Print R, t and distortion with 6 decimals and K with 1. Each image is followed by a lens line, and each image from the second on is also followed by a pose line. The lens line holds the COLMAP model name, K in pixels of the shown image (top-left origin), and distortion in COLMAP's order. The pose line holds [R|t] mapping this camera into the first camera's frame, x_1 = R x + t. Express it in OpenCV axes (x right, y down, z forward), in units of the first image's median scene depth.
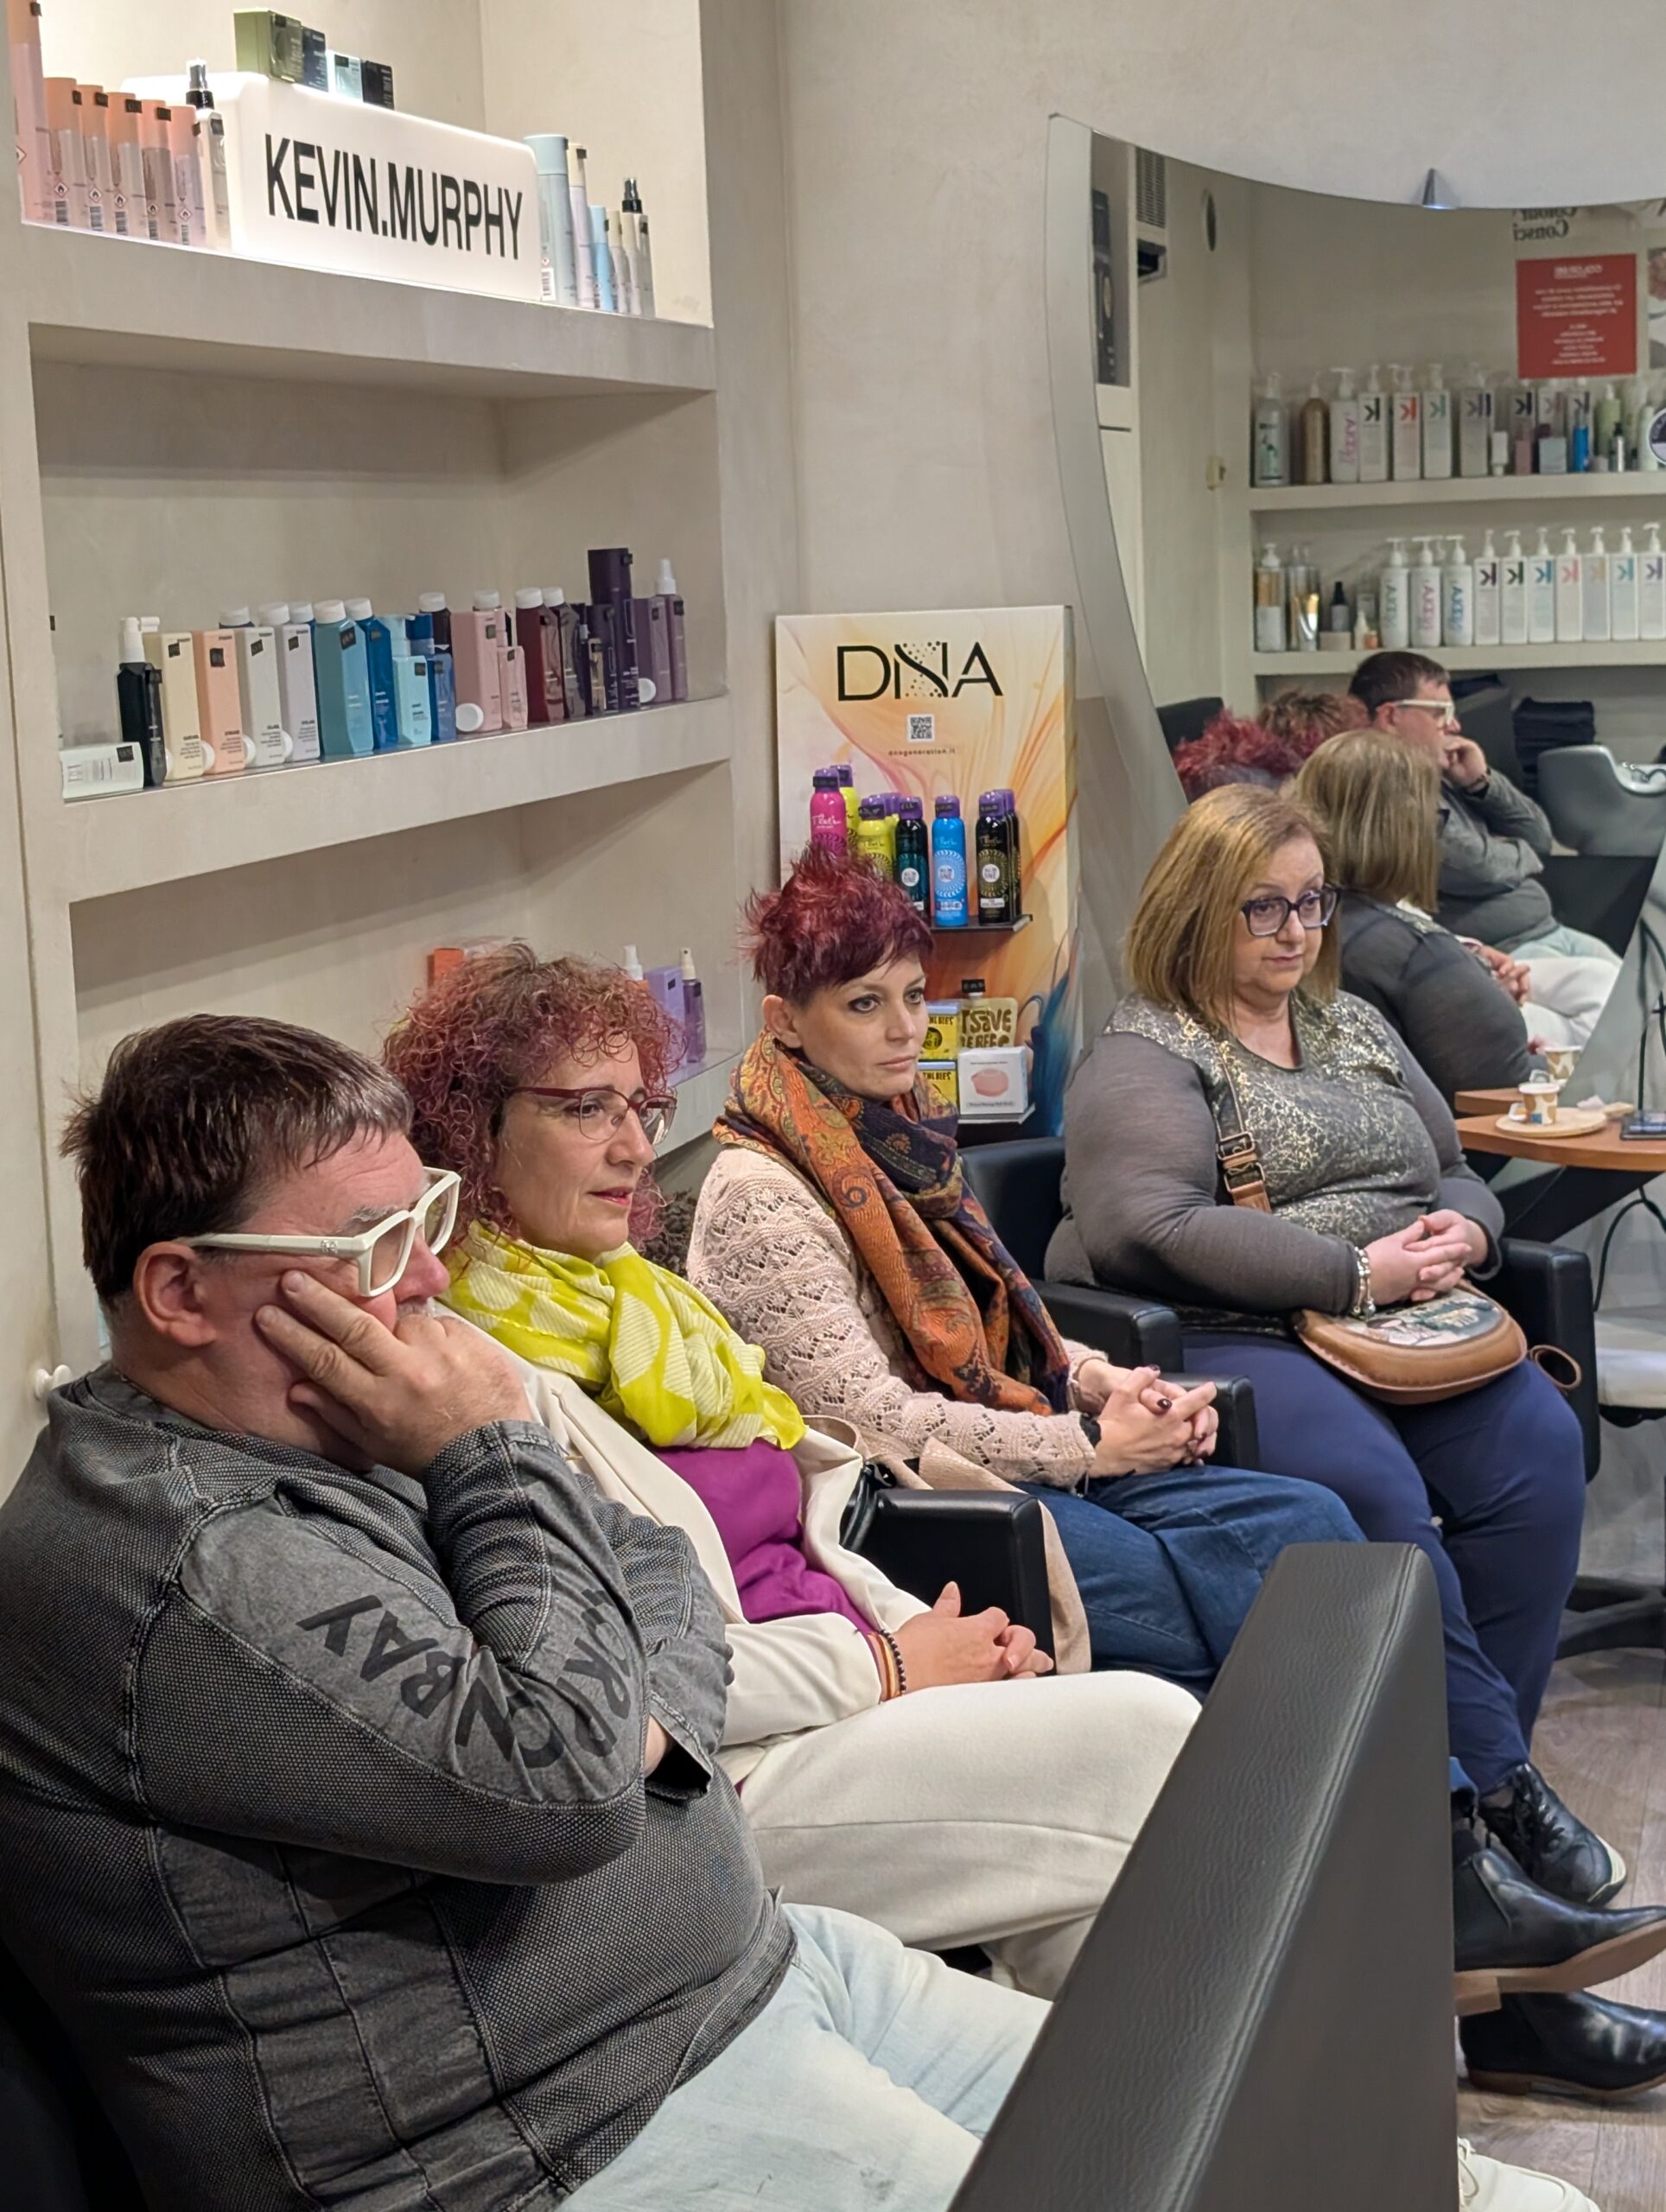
lens RADIAL K [[3883.1, 0, 904.0], [0, 3883.1, 1088.2], [0, 0, 1]] dist [0.245012, -1.200576]
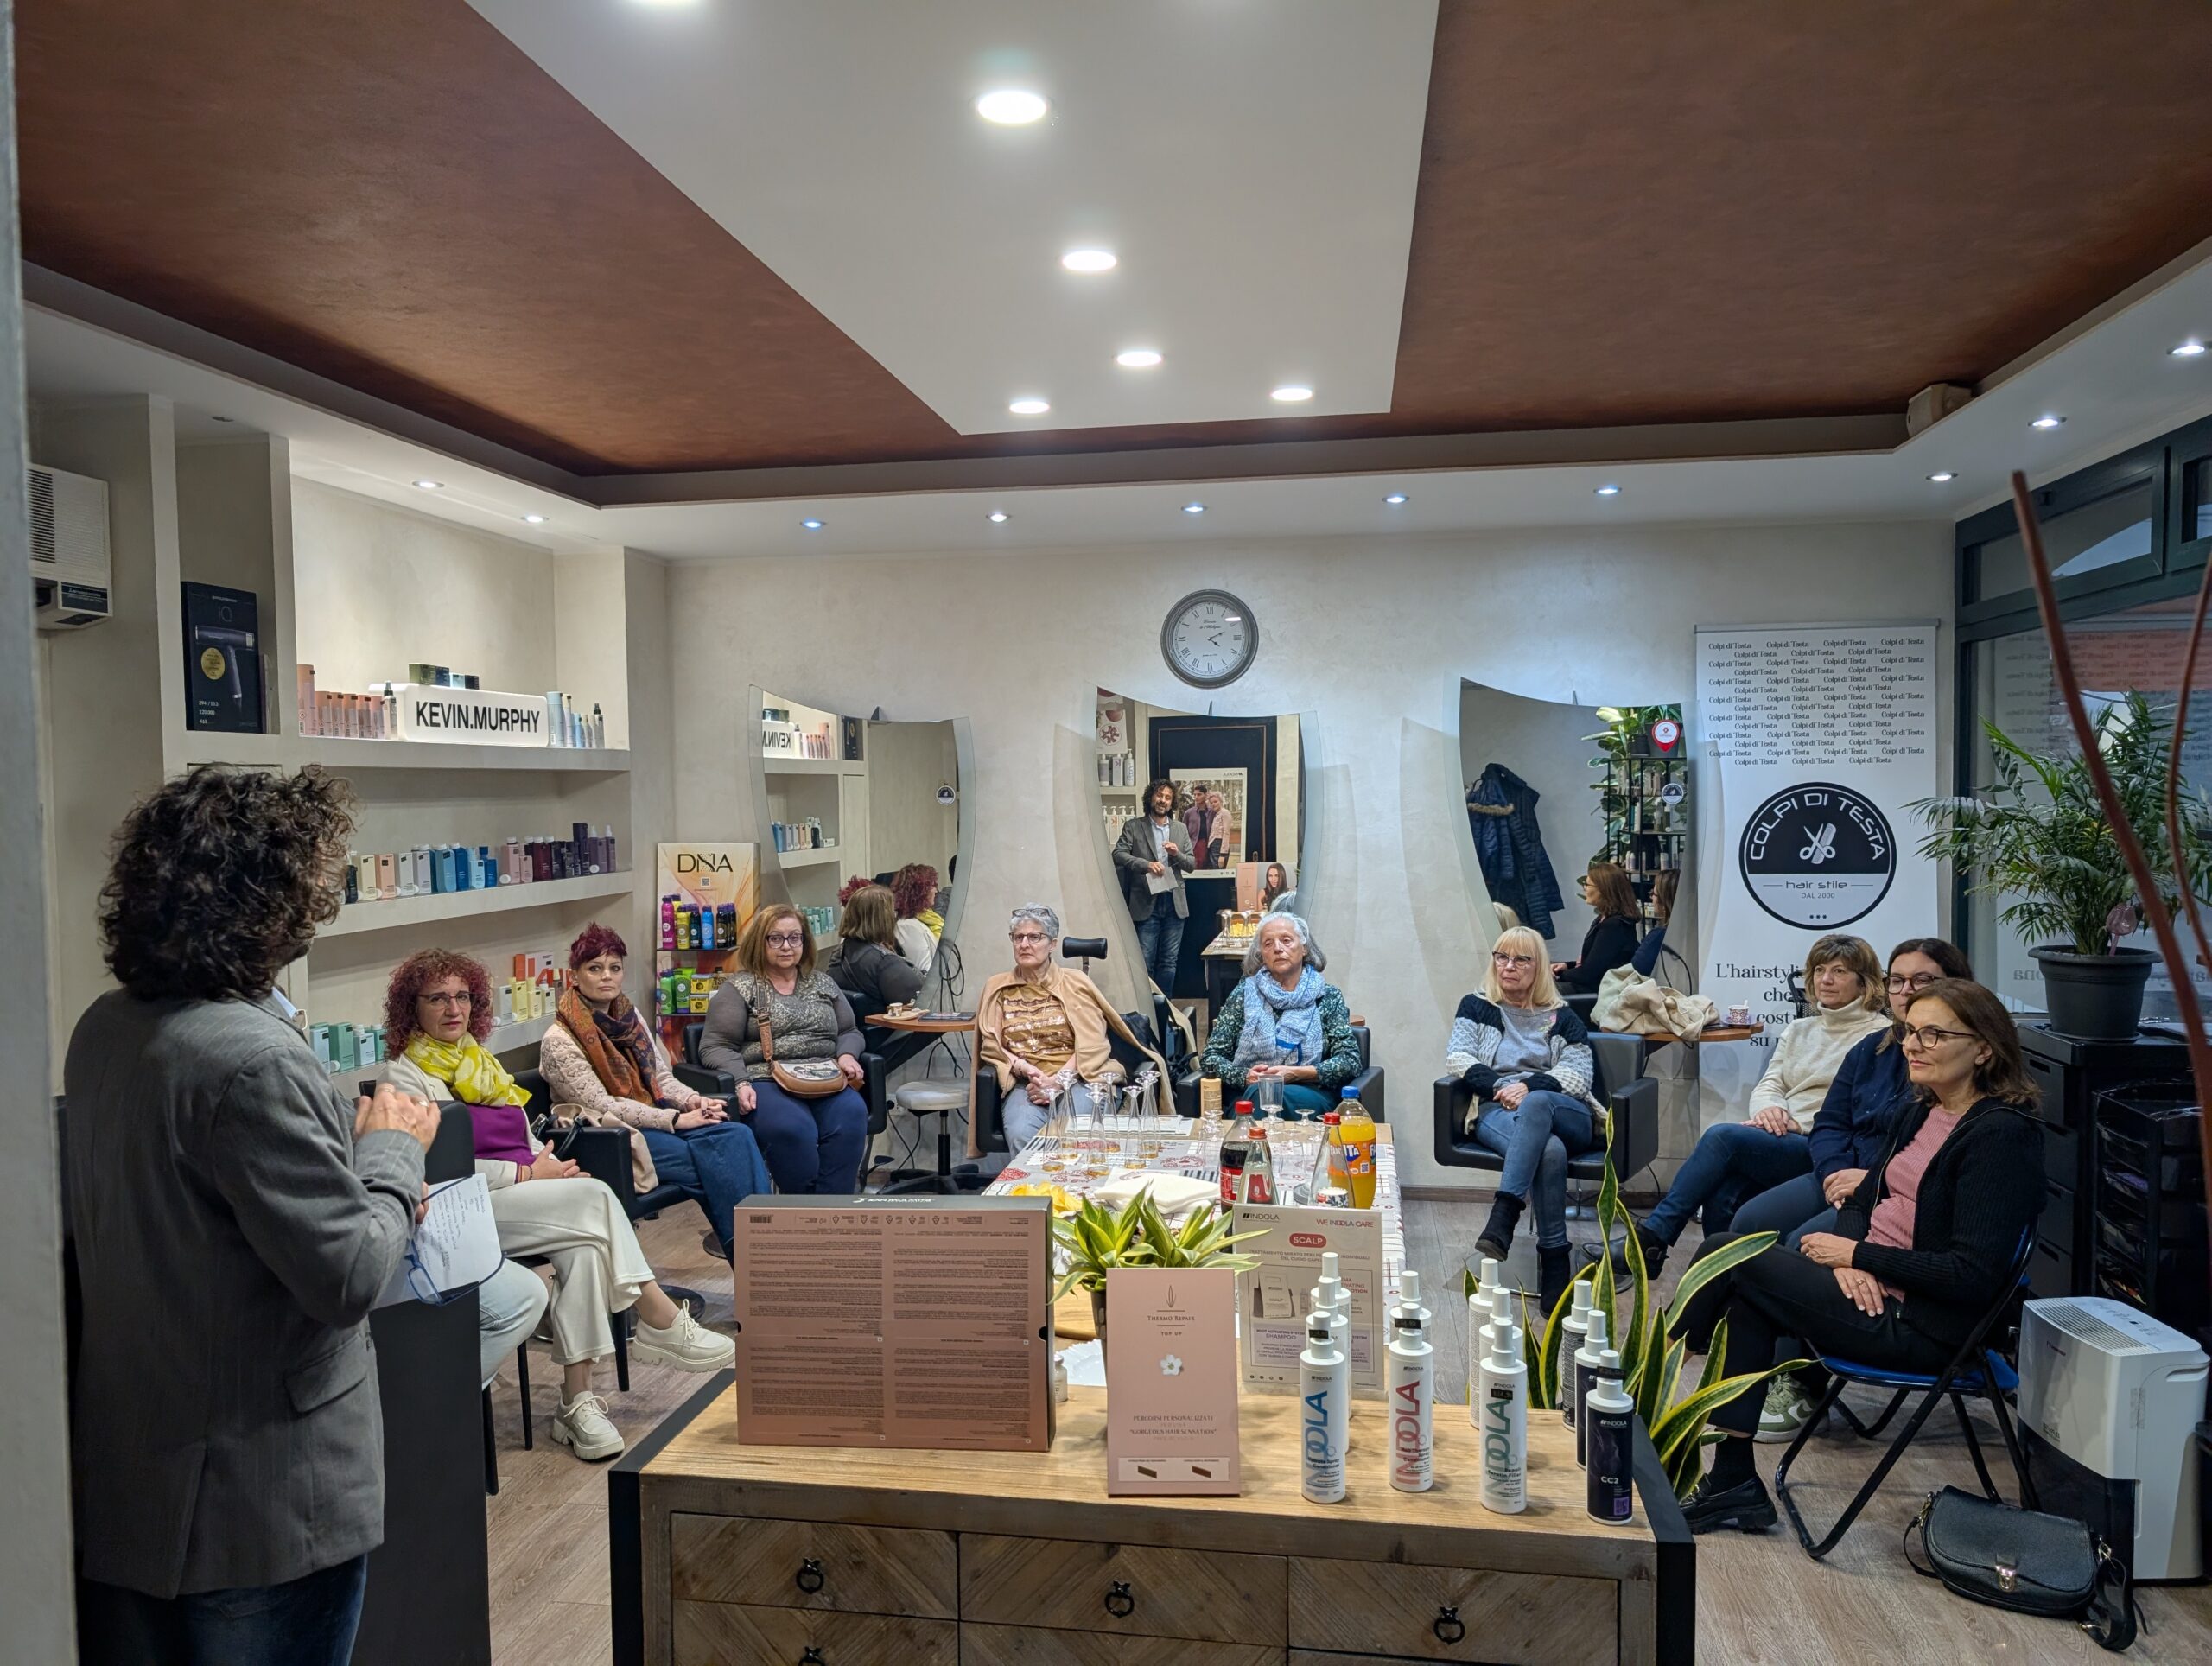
lens RADIAL K [[1618.6, 0, 1107.5], [0, 1618.6, 860.2], [0, 0, 1]] dist [0.063444, -0.060834]
pose [[0.996555, 0.022266, 0.079896, 0.265147], [-0.014548, 0.995283, -0.095921, 0.007022], [-0.081655, 0.094428, 0.992177, -0.325878]]
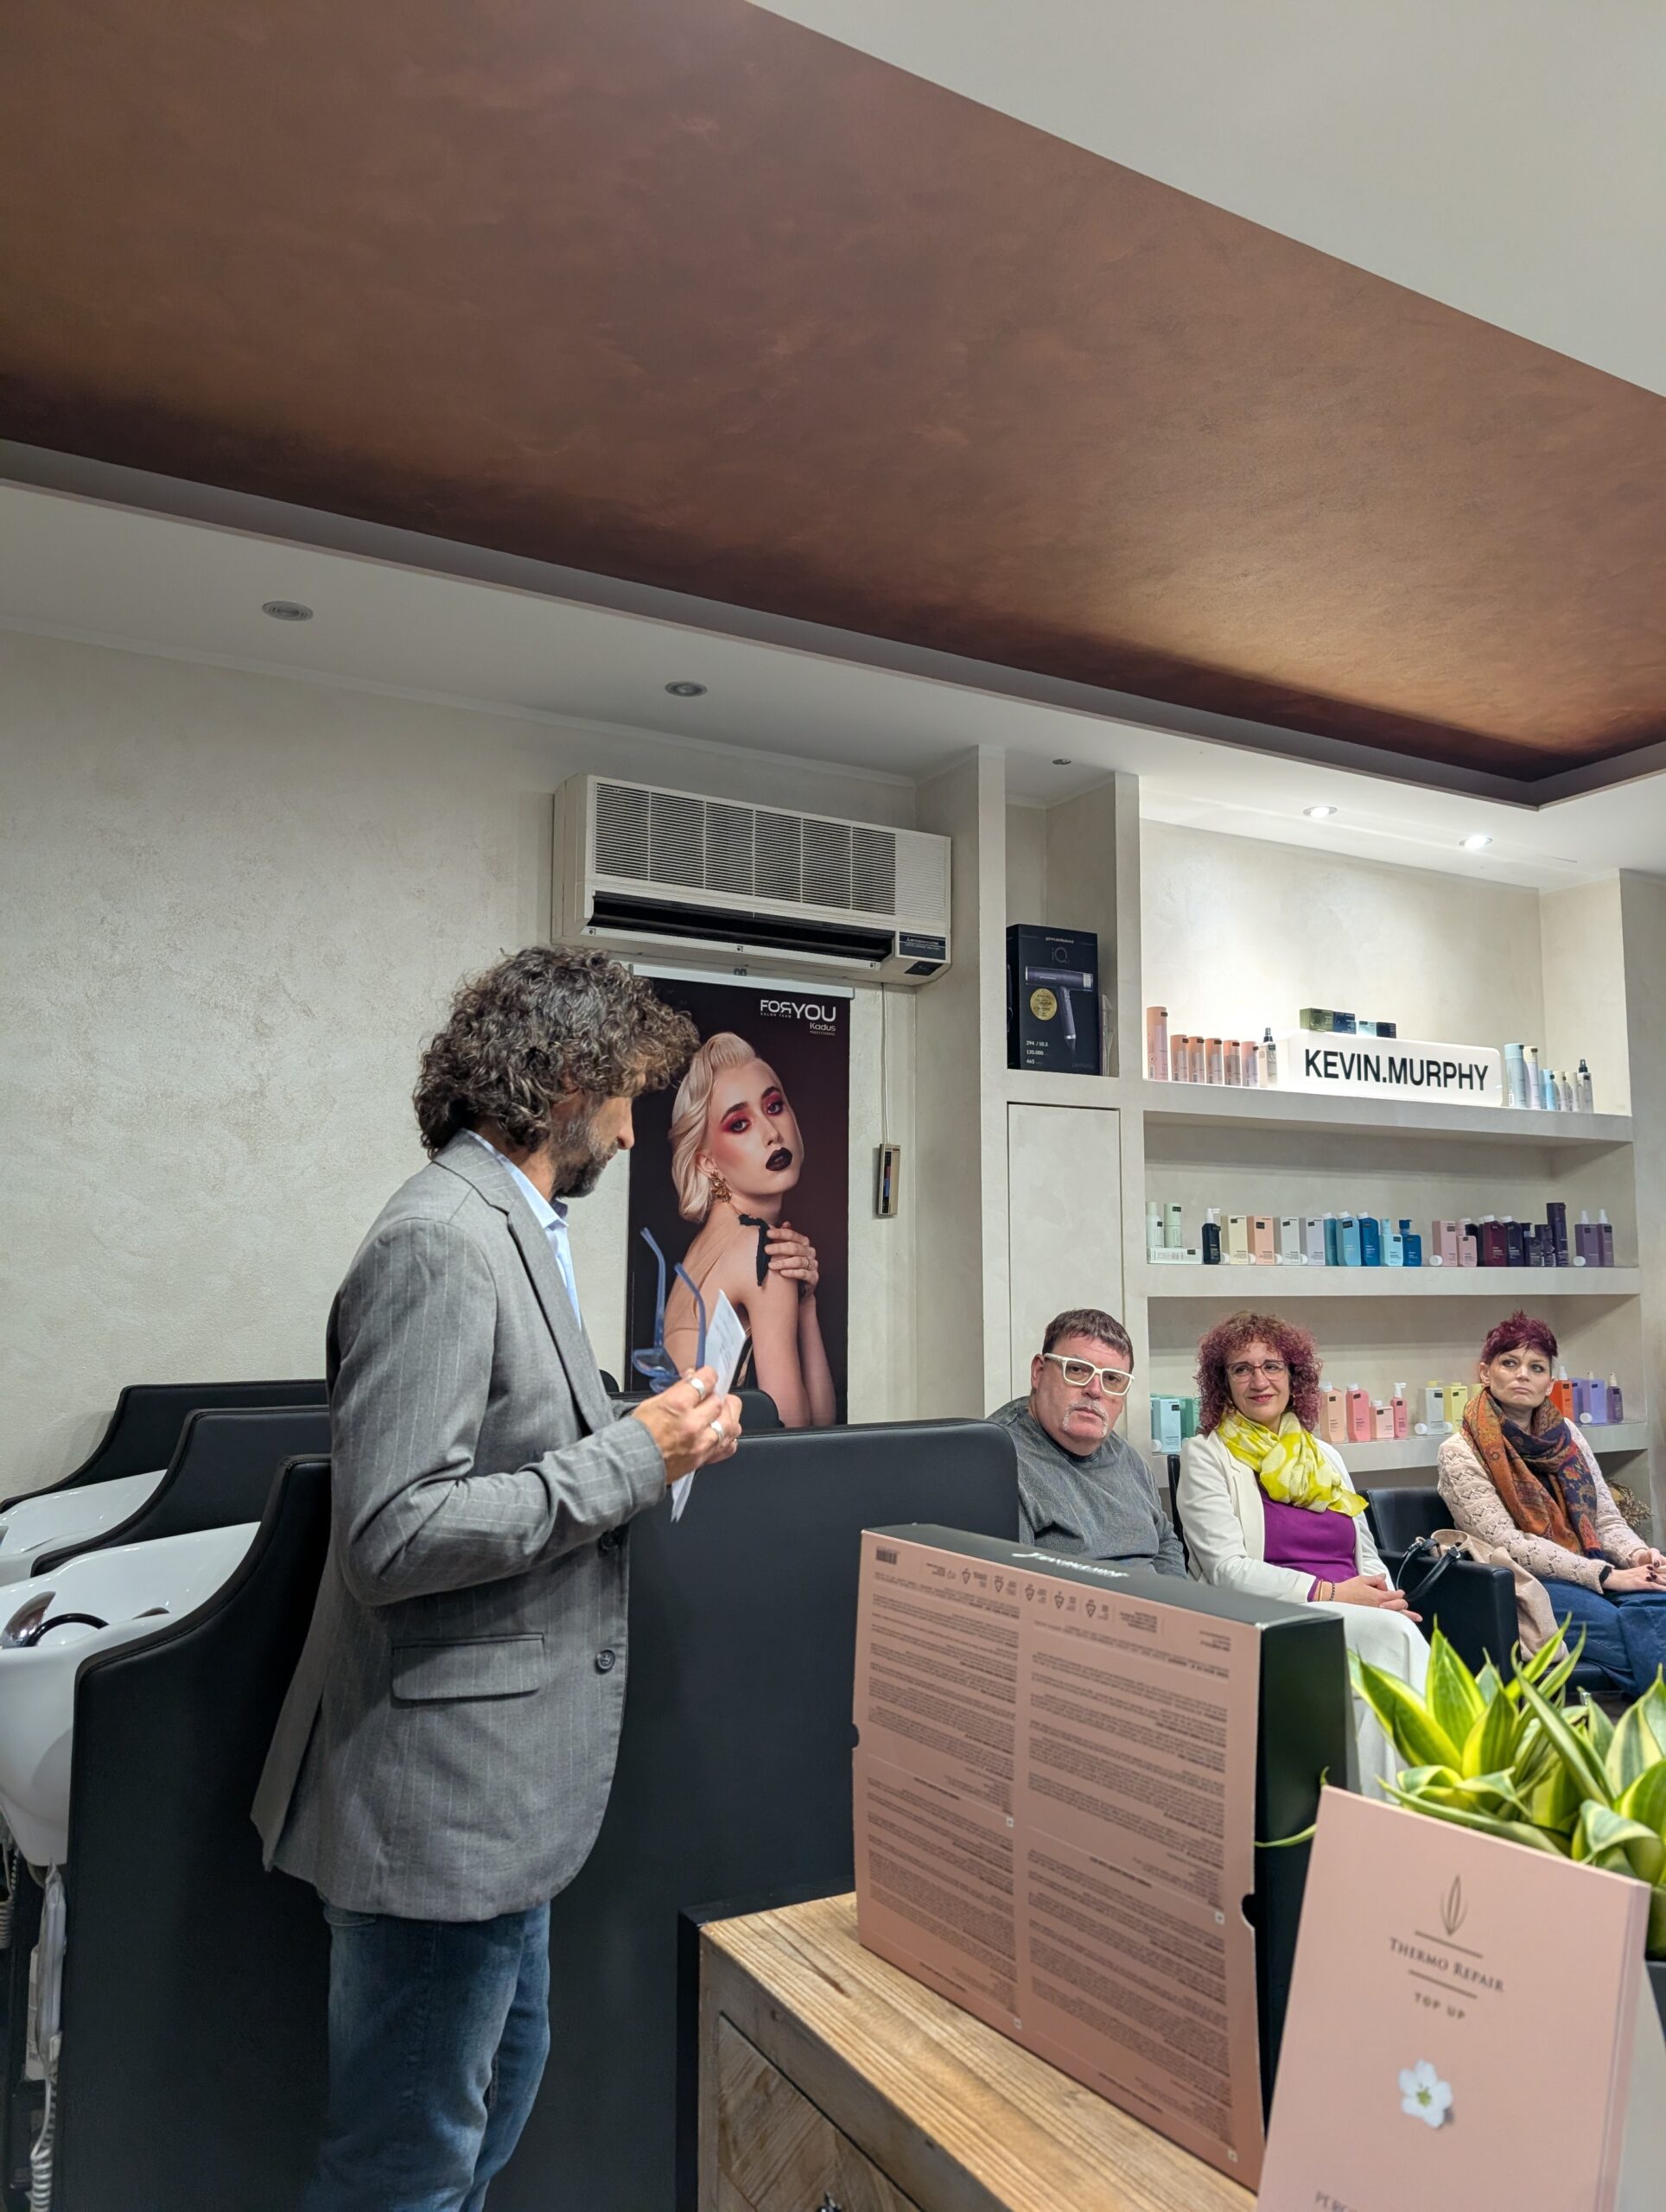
lens RADIAL K [[1601.9, 0, 793.1], [0, 1601.9, 1118.8], [0, 0, 1]] dist [-0.002229, -0.000849]
pose [[0.667260, -0.034372, -0.744031, 0.409199], [-0.129904, 0.978254, -0.161693, 0.041843], [0.733409, 0.204544, 0.648285, -0.027634]]
